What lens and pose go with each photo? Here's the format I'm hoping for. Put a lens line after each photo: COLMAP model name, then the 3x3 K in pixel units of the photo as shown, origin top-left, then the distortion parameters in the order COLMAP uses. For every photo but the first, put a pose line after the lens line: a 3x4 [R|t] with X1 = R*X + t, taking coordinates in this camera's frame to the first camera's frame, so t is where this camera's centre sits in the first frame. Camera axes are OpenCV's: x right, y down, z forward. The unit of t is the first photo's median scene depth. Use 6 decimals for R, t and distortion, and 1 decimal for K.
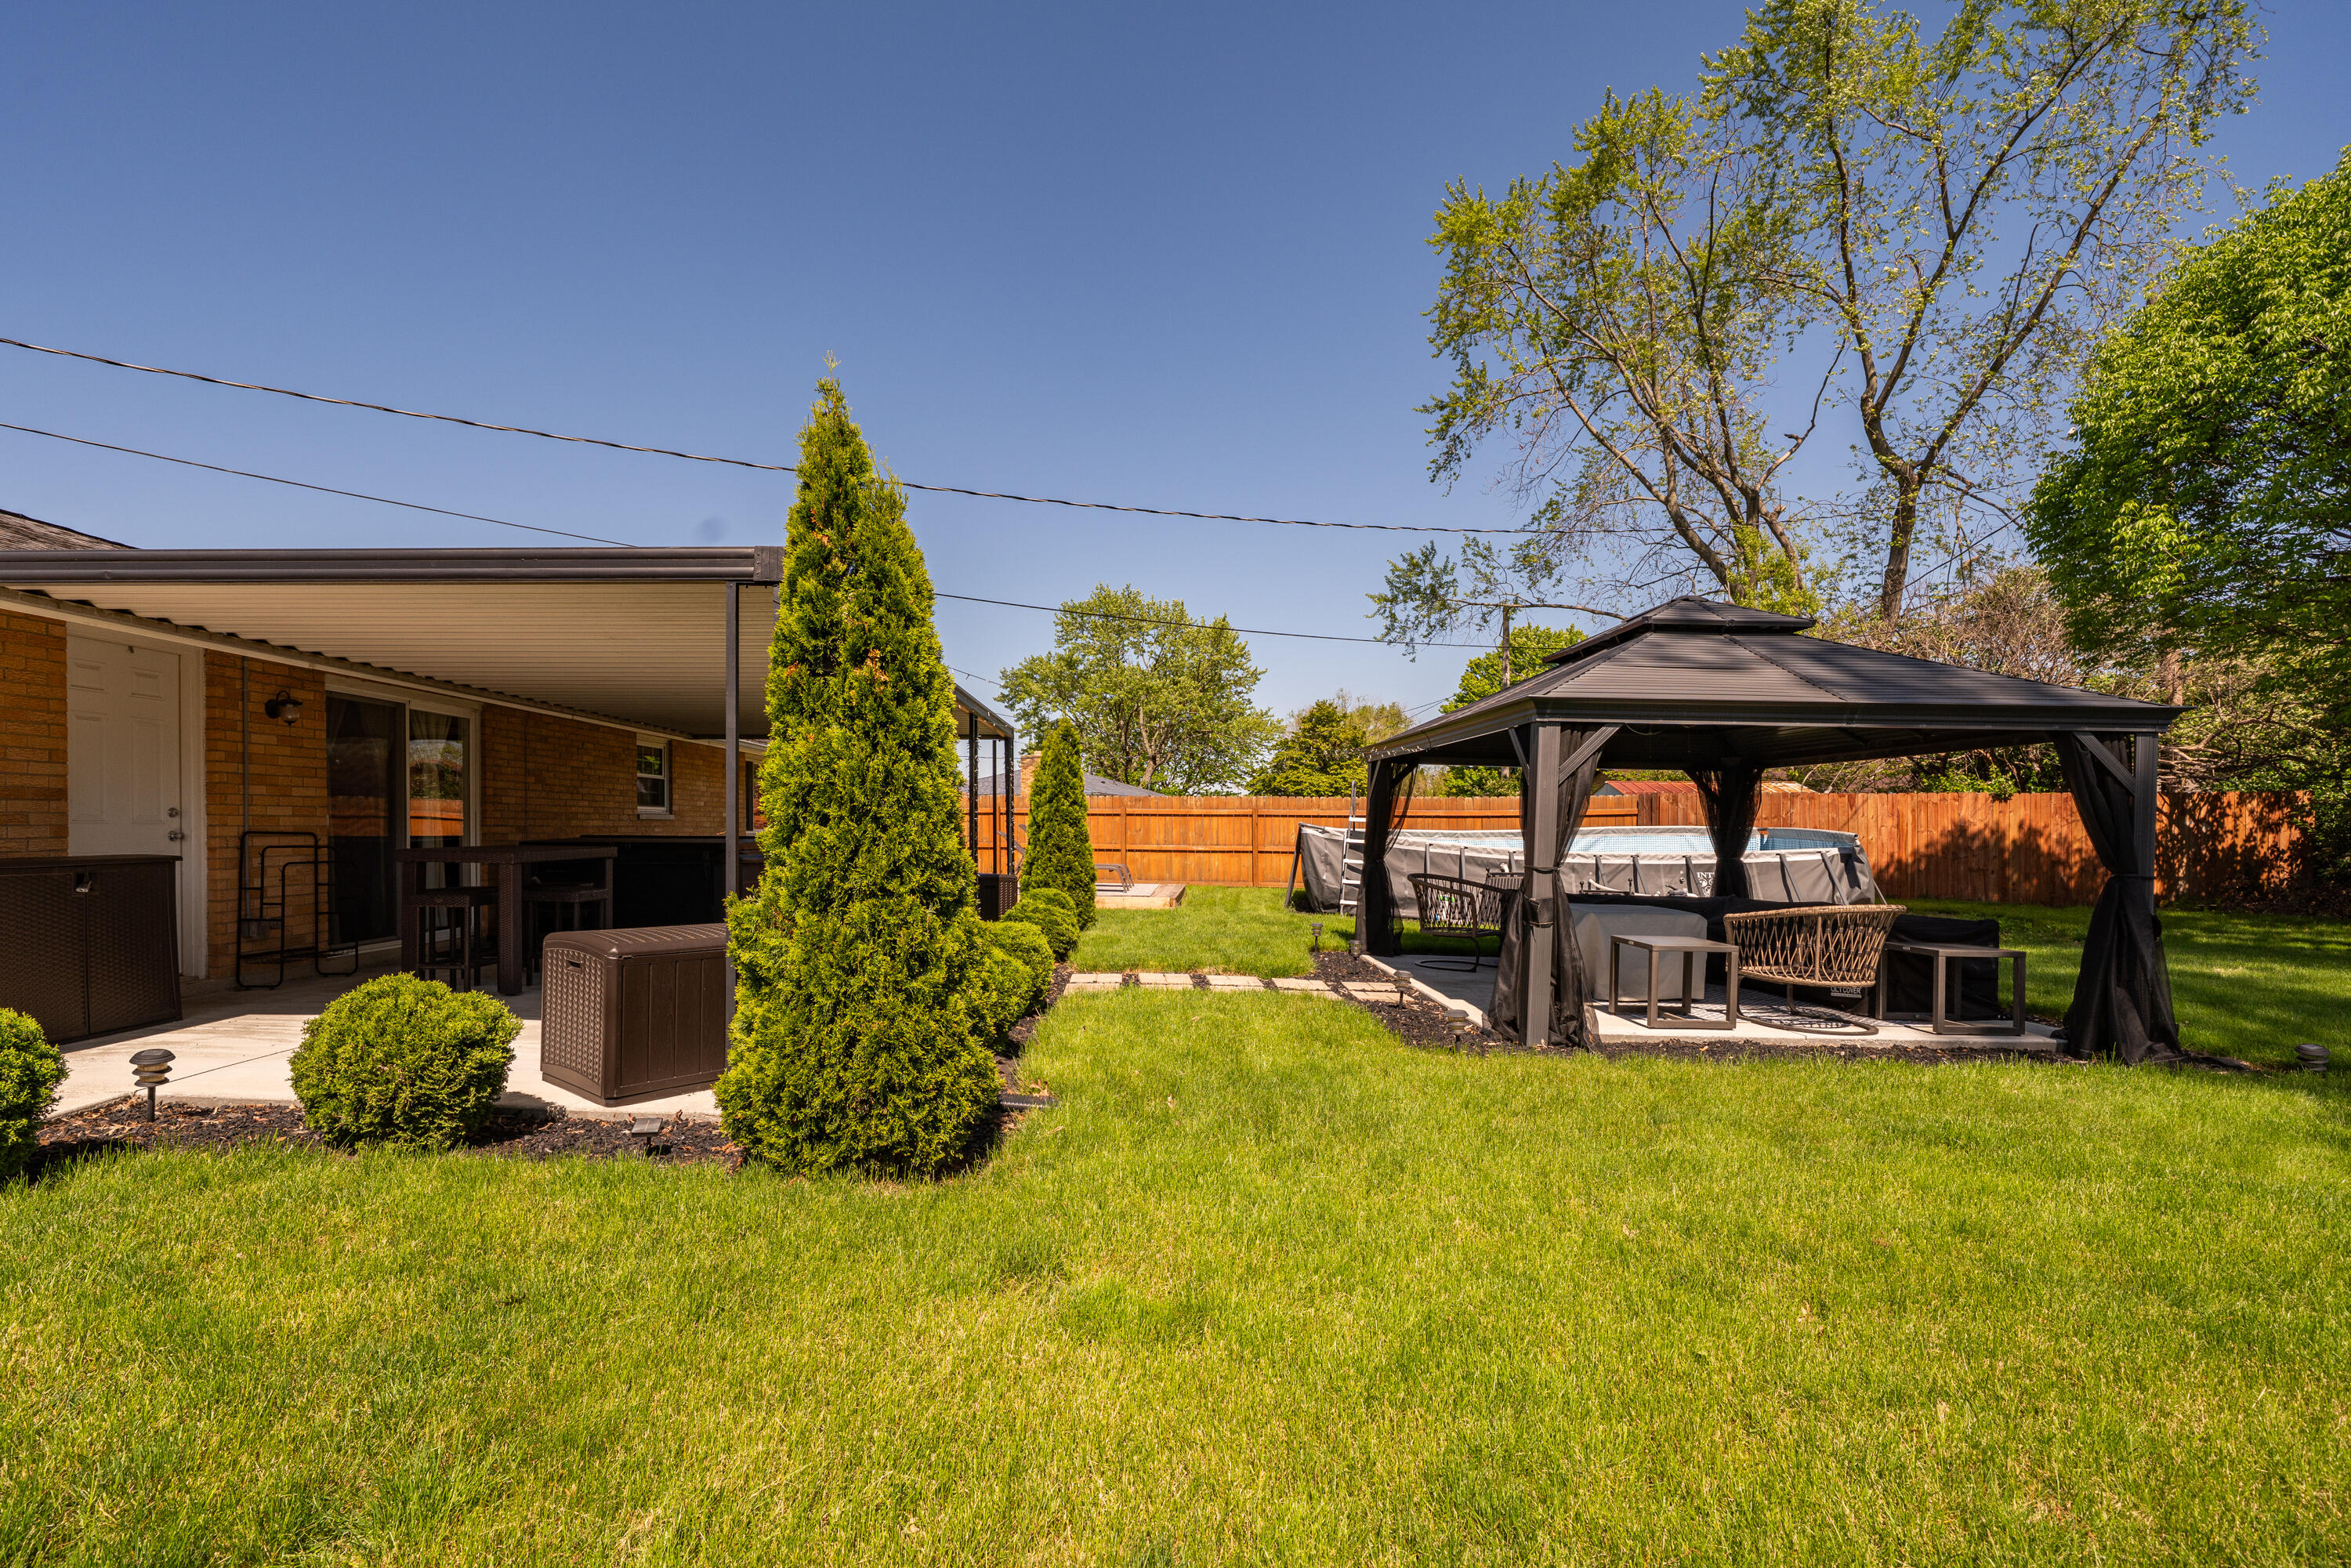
lens RADIAL K [[1025.2, 0, 1125.7], [0, 1025.2, 829.8], [0, 0, 1]] dist [-0.008237, 0.000002]
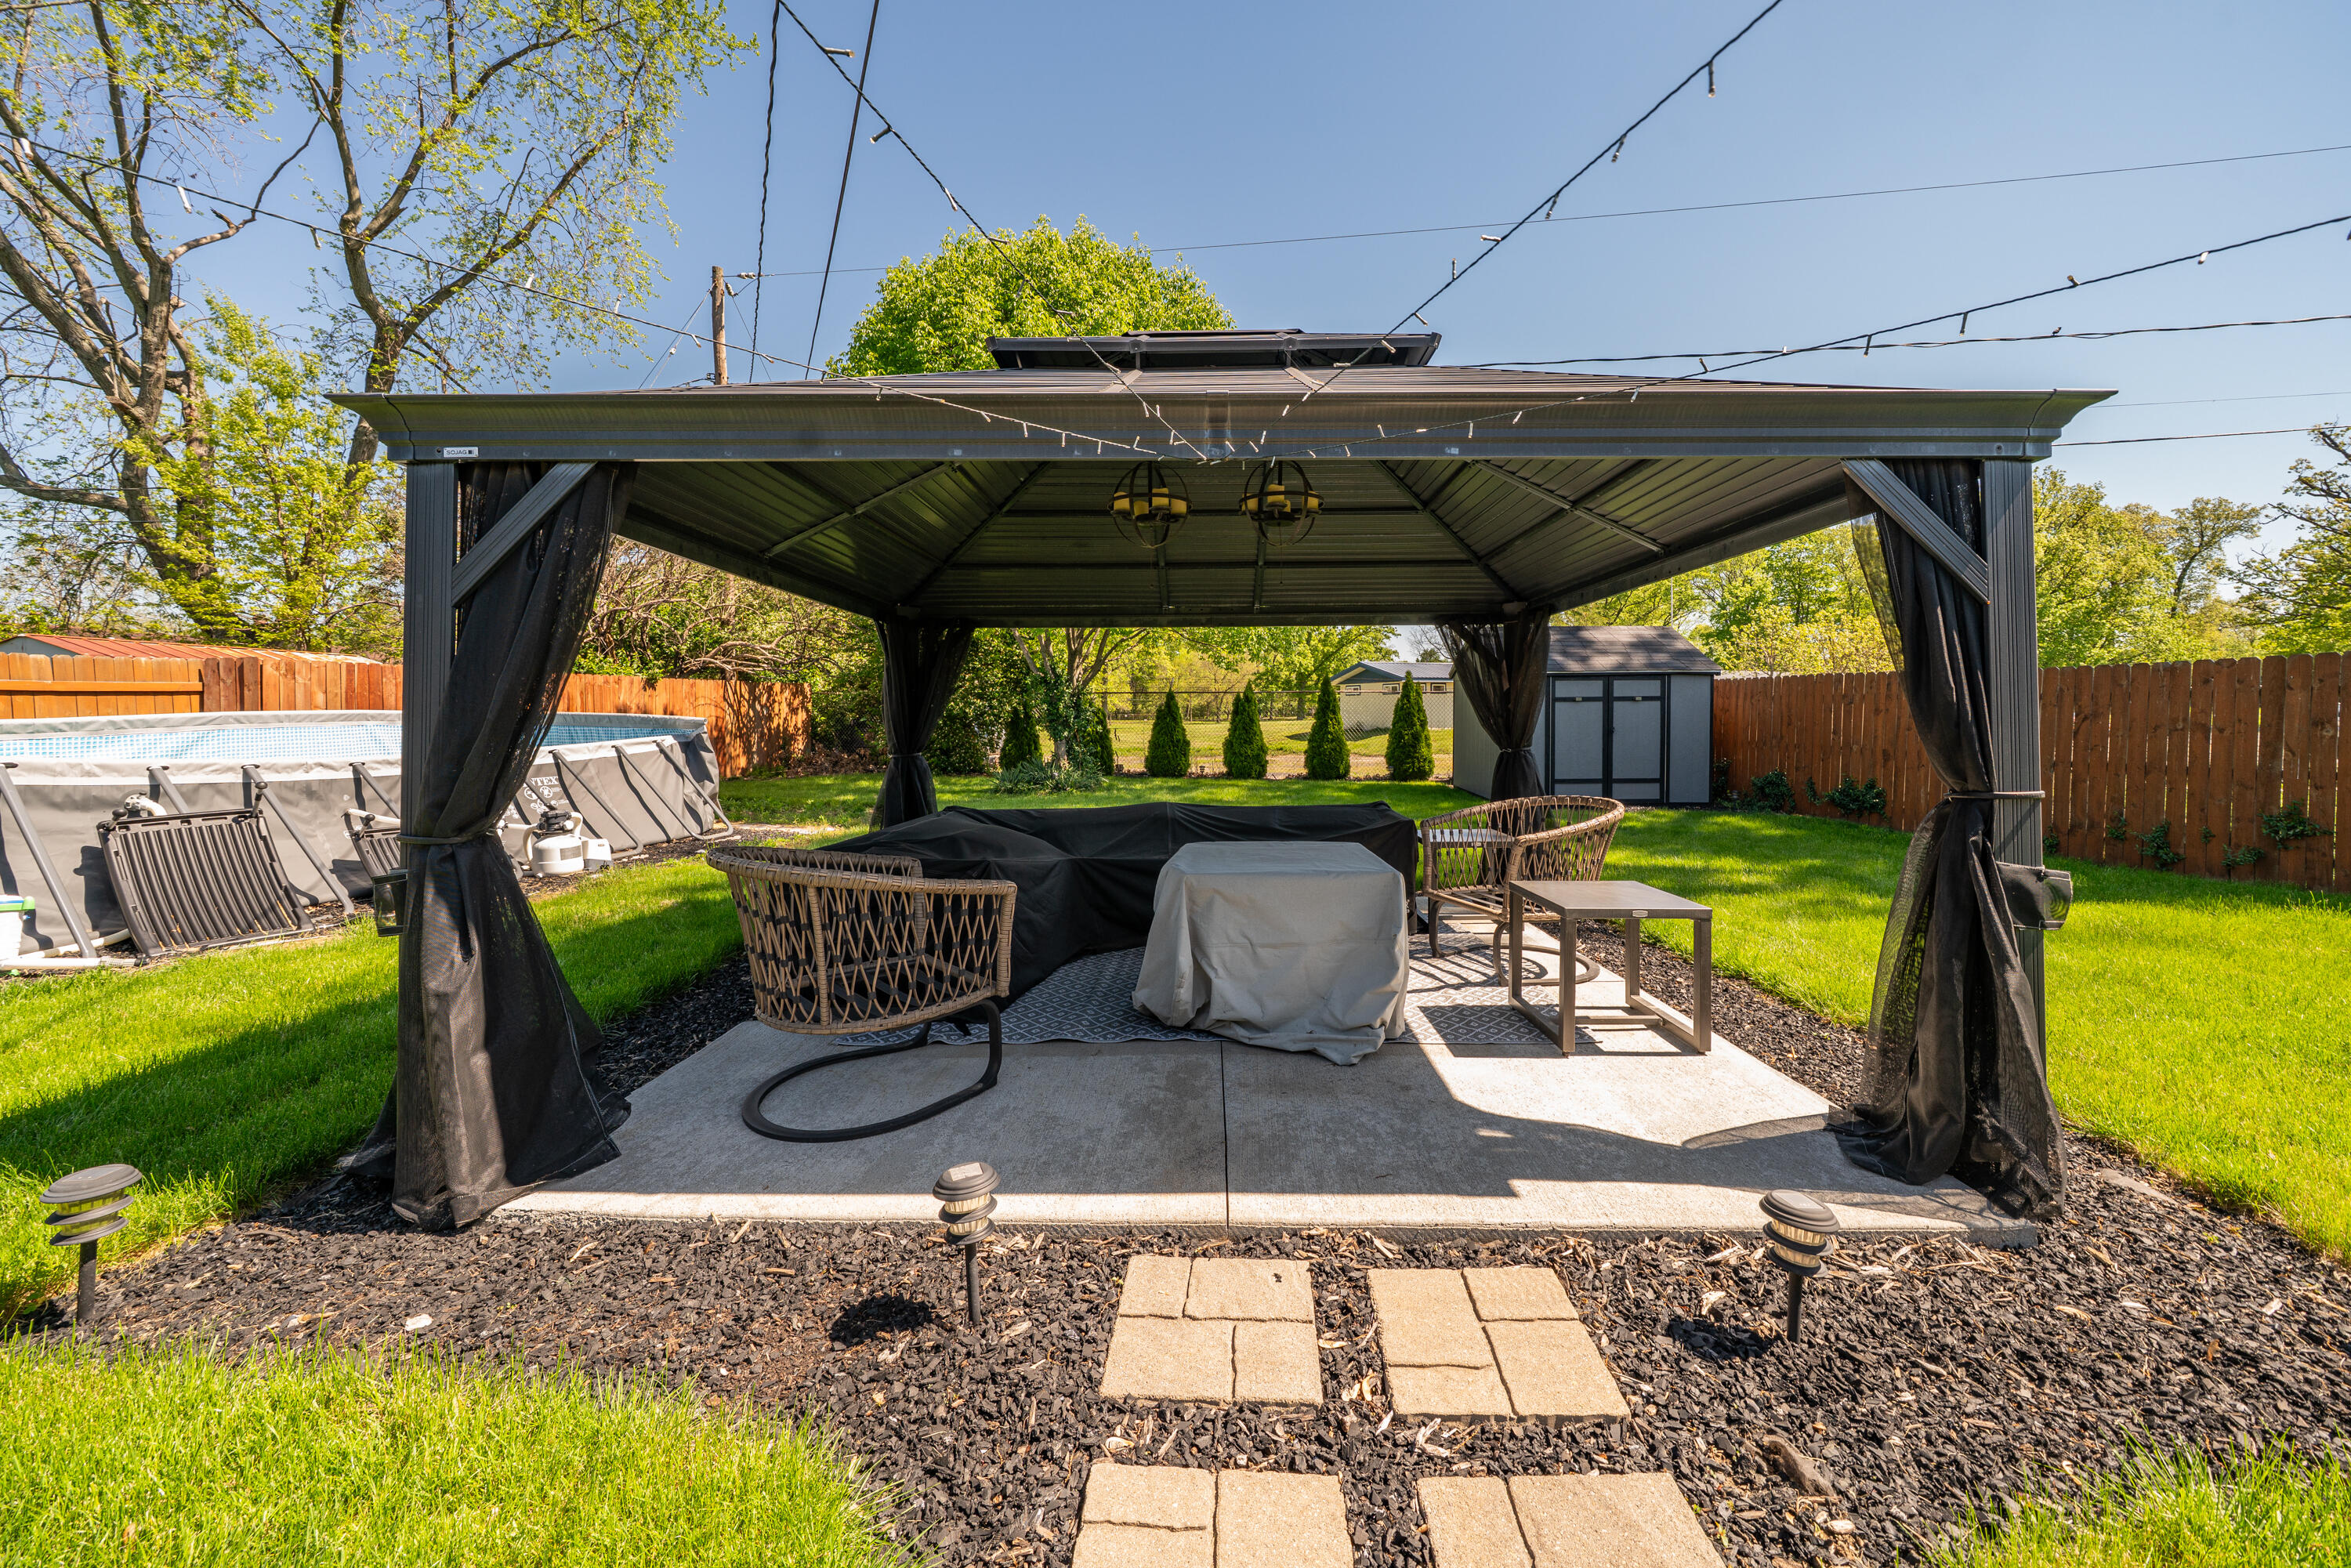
lens RADIAL K [[845.0, 0, 1211.1], [0, 845.0, 717.8], [0, 0, 1]] dist [-0.007710, -0.000128]
pose [[-0.017979, -0.011359, 0.999774, -0.004805], [0.009188, 0.999891, 0.011526, -0.000597], [-0.999796, 0.009393, -0.017872, 0.291304]]
